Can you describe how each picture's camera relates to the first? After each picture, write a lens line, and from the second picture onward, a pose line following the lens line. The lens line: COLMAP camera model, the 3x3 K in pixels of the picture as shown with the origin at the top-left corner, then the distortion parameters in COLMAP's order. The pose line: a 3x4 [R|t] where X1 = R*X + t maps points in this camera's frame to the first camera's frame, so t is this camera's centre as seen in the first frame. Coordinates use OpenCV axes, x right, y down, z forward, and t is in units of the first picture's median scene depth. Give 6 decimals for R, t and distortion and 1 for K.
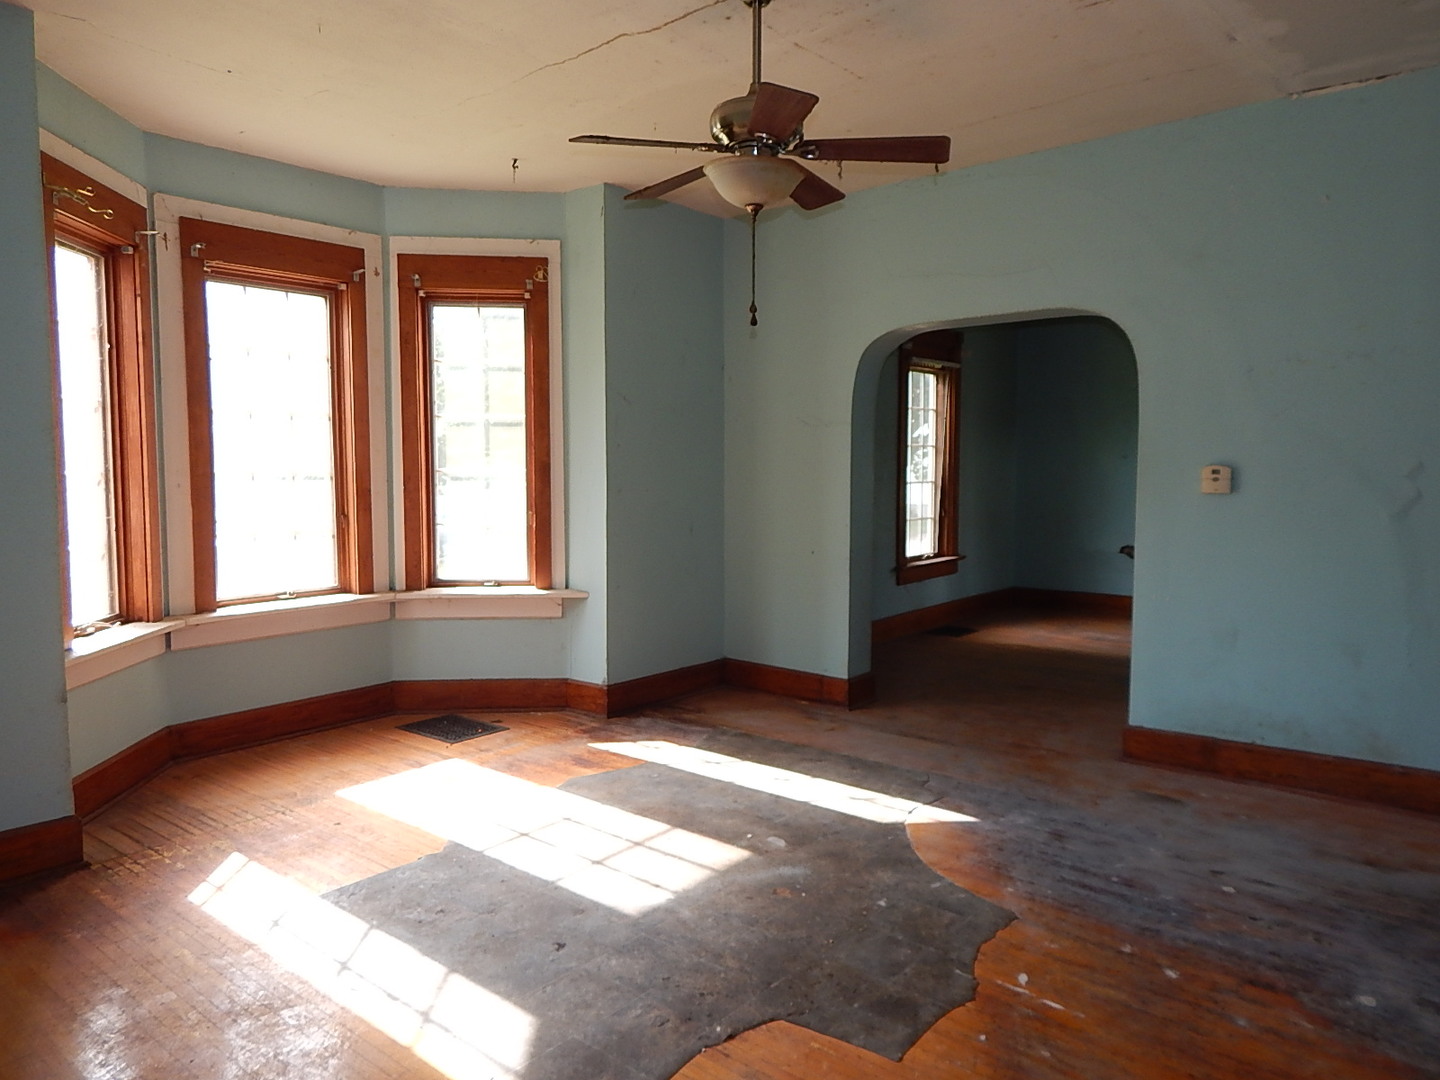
lens RADIAL K [[973.0, 0, 720.4], [0, 973.0, 535.5], [0, 0, 1]] dist [0.017865, -0.009728]
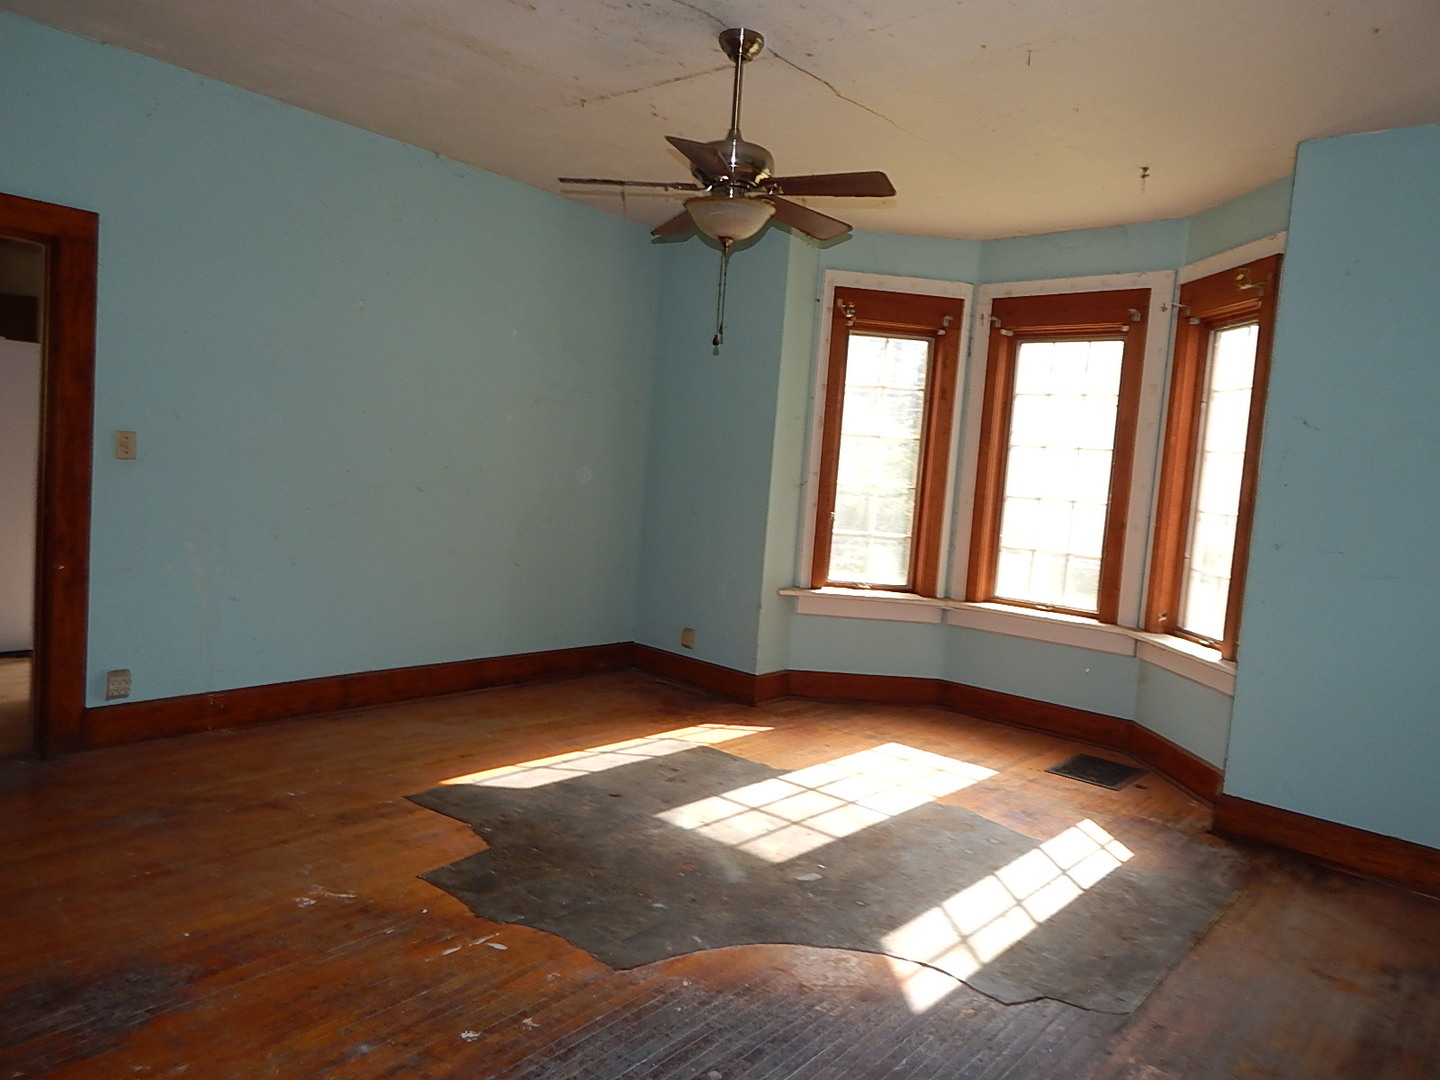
lens RADIAL K [[973.0, 0, 724.1], [0, 973.0, 542.8], [0, 0, 1]] dist [0.017865, -0.009728]
pose [[-0.014823, 0.079477, -0.996726, 0.814135], [-0.150522, 0.985299, 0.080804, -0.057106], [0.988495, 0.151227, -0.002642, 0.730070]]
